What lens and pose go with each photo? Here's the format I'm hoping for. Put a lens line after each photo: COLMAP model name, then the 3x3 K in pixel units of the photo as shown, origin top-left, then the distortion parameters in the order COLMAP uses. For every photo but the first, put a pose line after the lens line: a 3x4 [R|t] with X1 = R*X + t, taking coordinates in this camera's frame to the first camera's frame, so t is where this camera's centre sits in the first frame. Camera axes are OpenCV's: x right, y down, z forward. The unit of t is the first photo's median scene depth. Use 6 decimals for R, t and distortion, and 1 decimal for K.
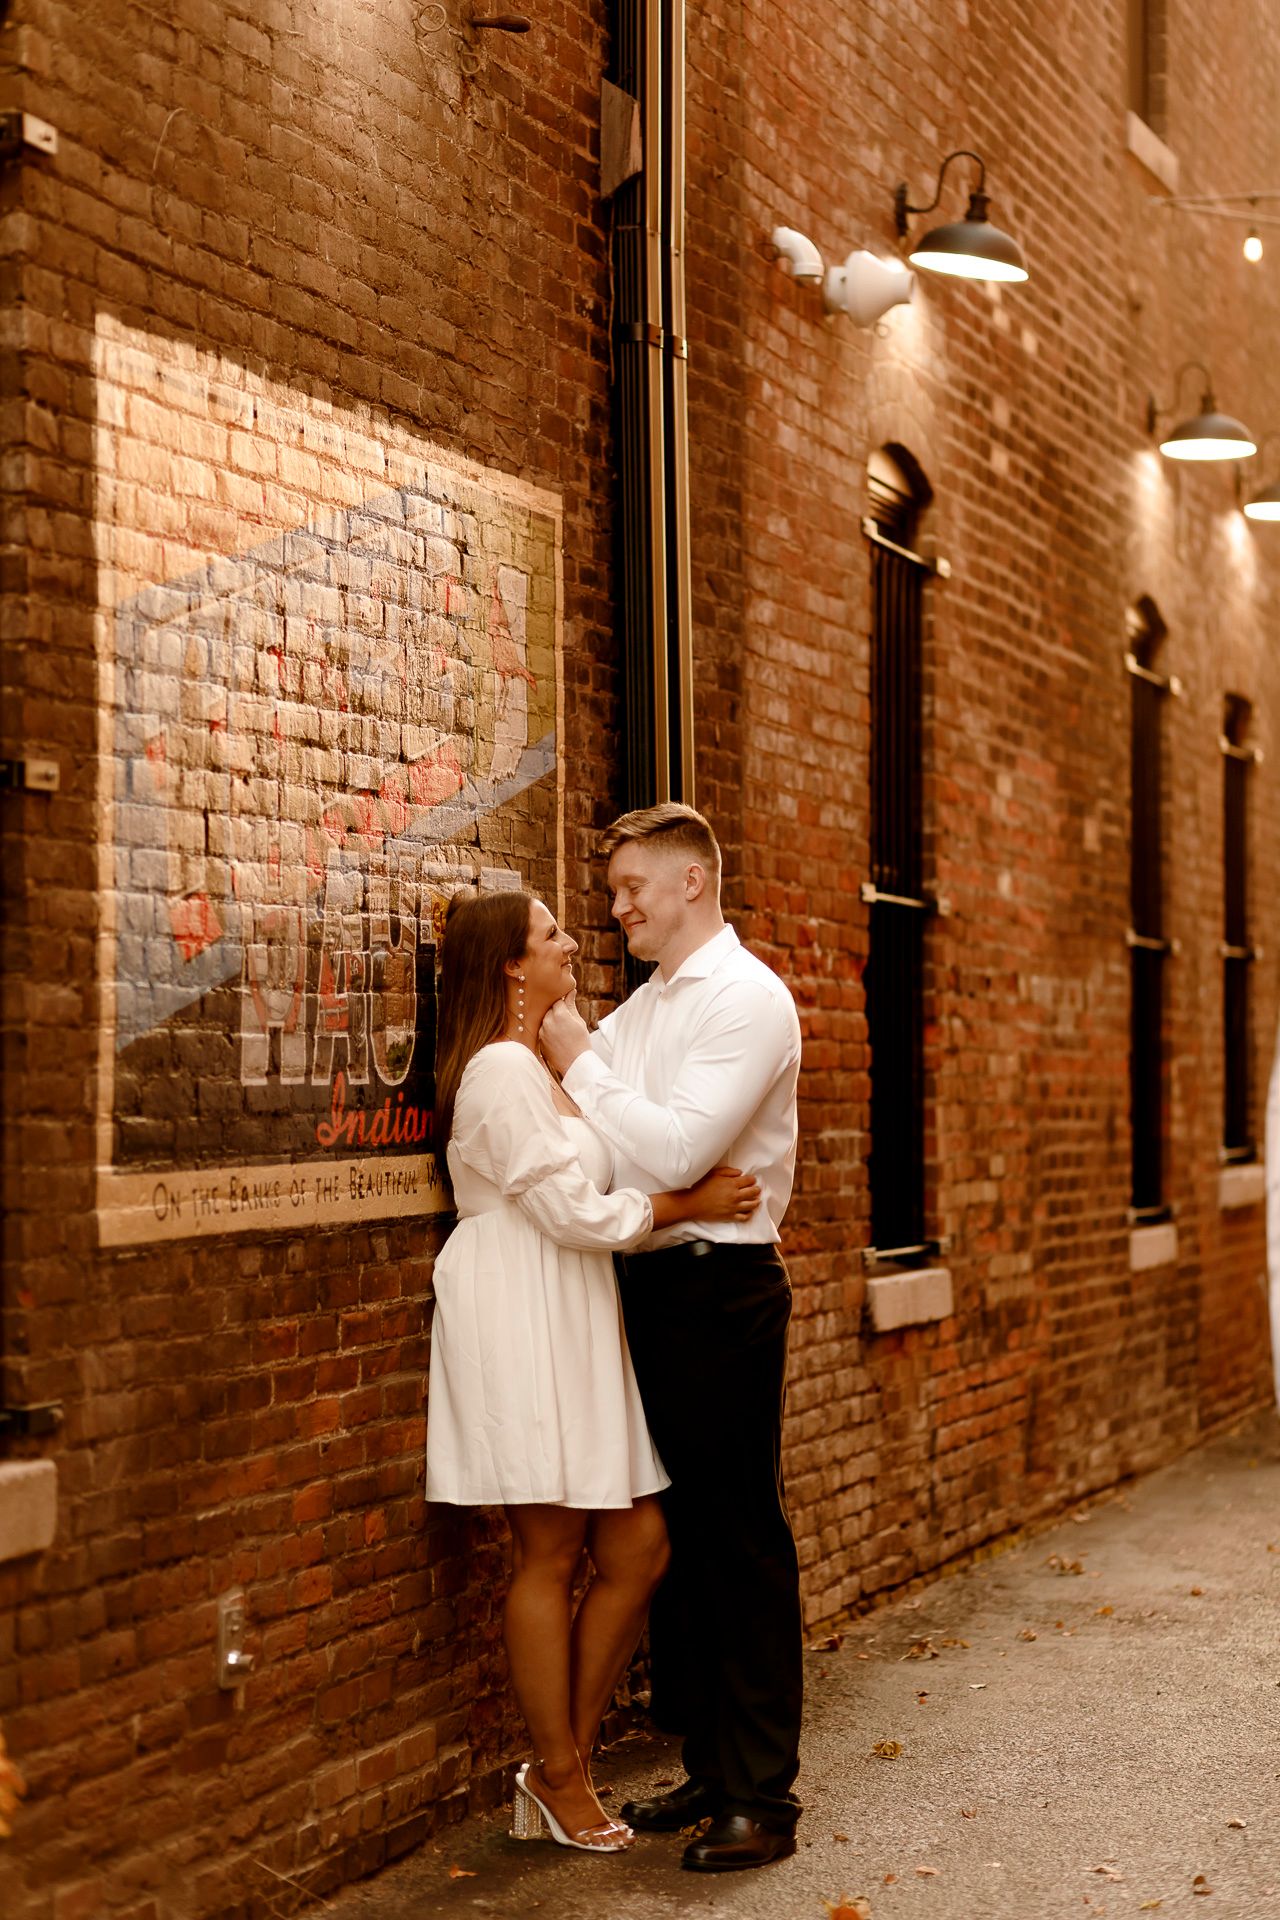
lens RADIAL K [[4707.7, 0, 641.1], [0, 4707.7, 961.2], [0, 0, 1]] dist [-0.005846, 0.000000]
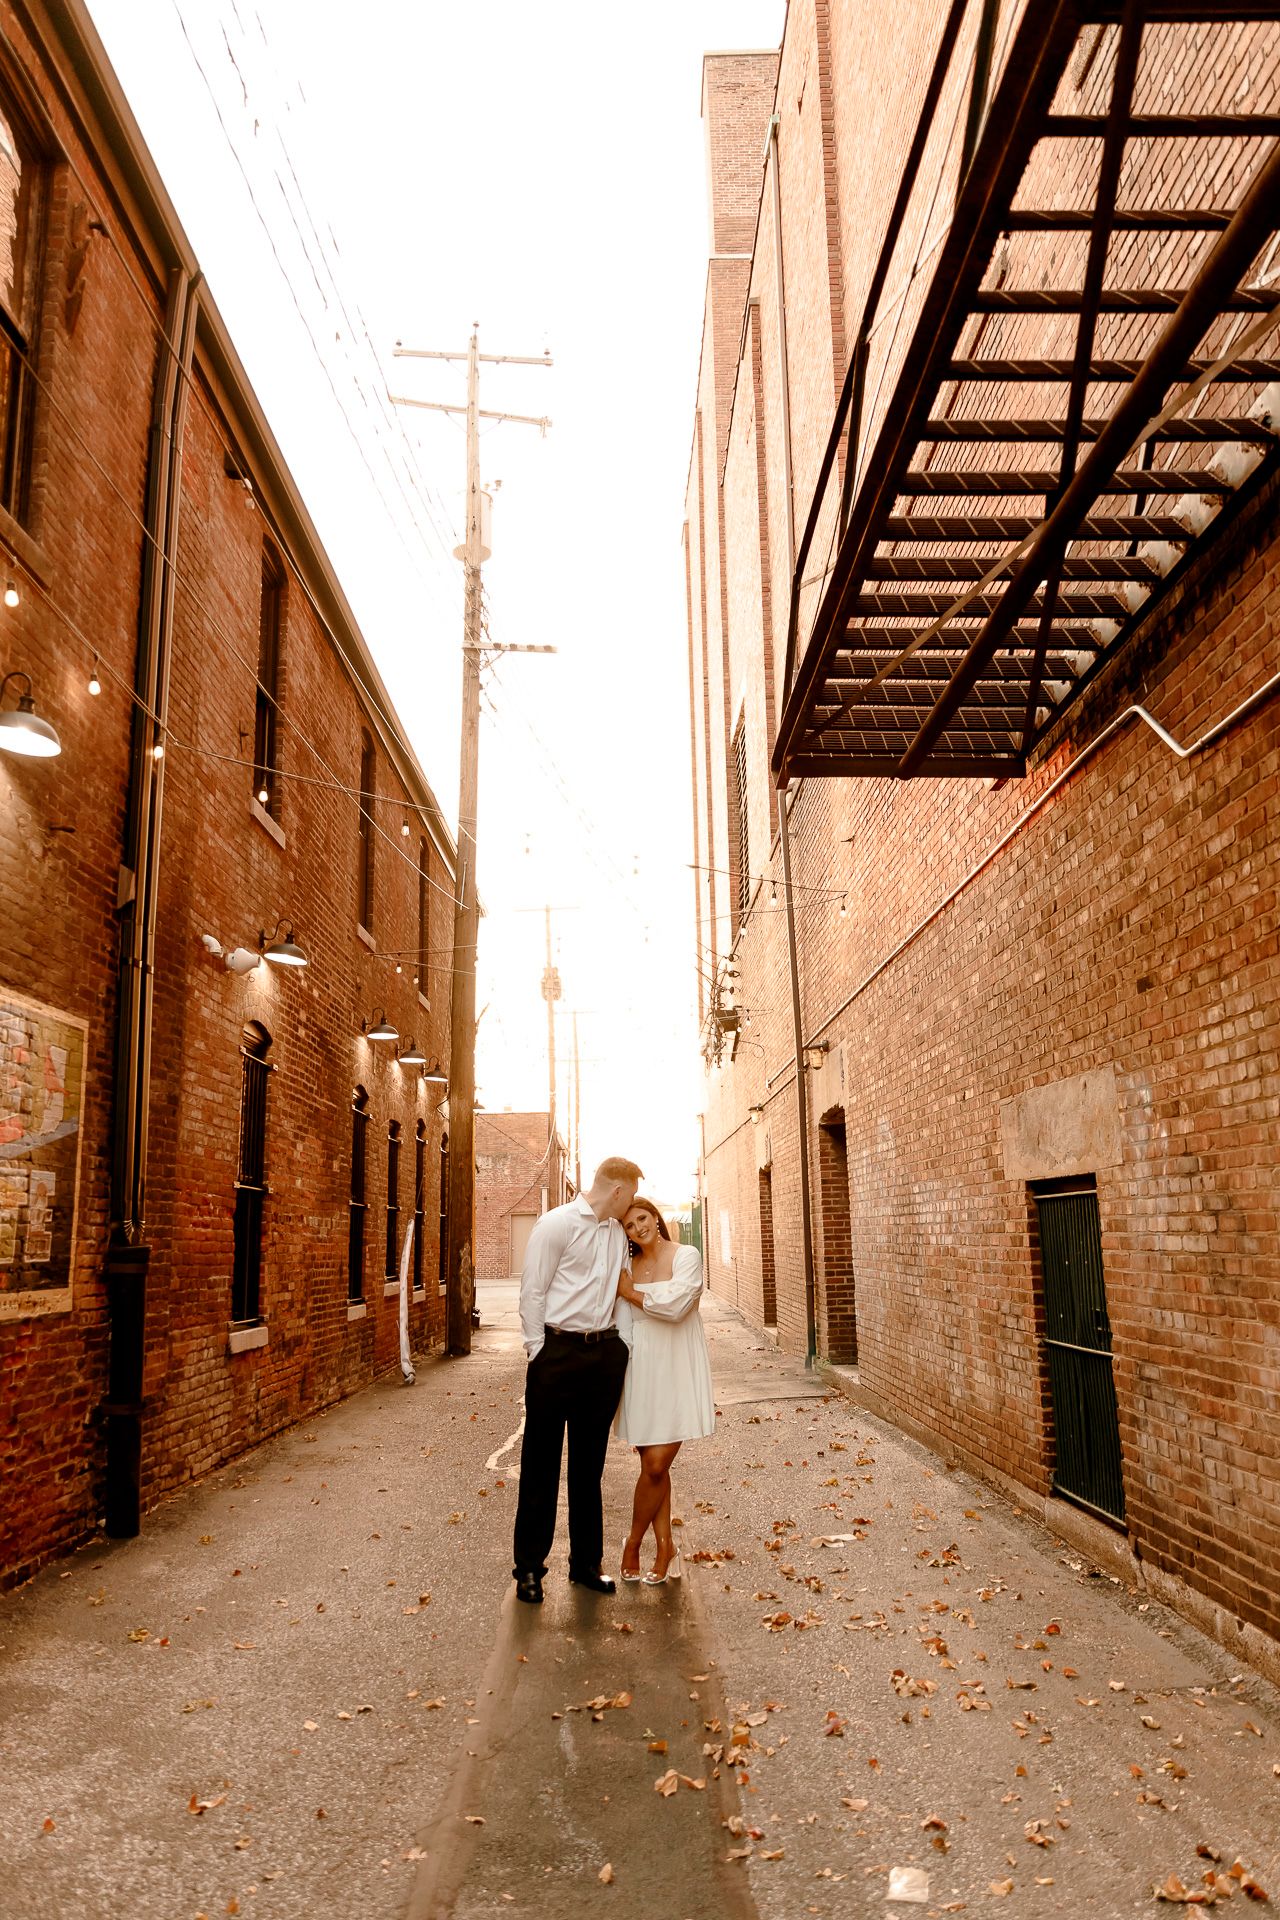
lens RADIAL K [[1374.8, 0, 641.1], [0, 1374.8, 962.8], [0, 0, 1]] dist [-0.002946, -0.001559]
pose [[0.959883, 0.039951, 0.277540, 0.046376], [0.010400, 0.984044, -0.177619, 0.002483], [-0.280207, 0.173380, 0.944152, 0.169668]]
